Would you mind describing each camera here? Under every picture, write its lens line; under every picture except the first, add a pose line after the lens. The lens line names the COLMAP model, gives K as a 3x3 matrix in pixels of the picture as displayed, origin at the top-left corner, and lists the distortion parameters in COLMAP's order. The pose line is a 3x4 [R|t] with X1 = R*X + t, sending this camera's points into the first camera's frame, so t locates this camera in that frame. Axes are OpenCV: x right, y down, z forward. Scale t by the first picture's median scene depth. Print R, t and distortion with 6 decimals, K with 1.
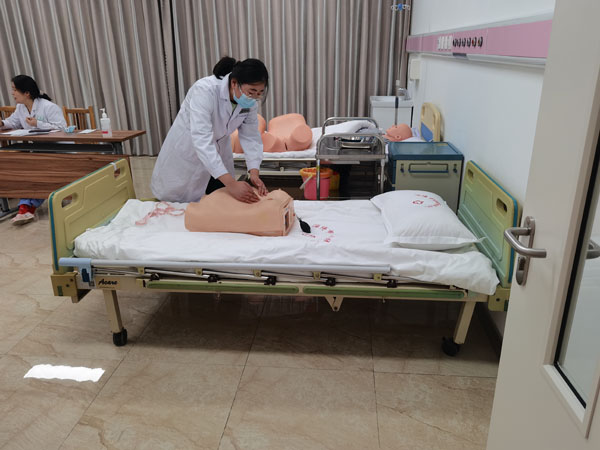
lens RADIAL K [[466.4, 0, 301.5], [0, 466.4, 237.8], [0, 0, 1]] dist [0.007645, -0.004596]
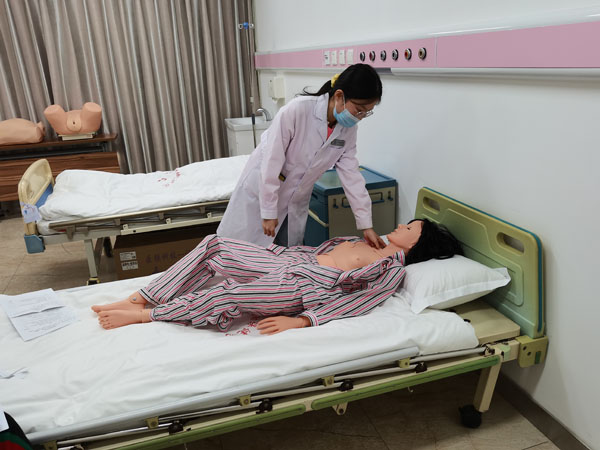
lens RADIAL K [[478.6, 0, 299.8], [0, 478.6, 236.7], [0, 0, 1]] dist [-0.005351, -0.003543]
pose [[0.924312, -0.155558, 0.348496, -0.153414], [0.170971, 0.985181, -0.013708, -0.089816], [-0.341199, 0.072254, 0.937210, 0.217362]]
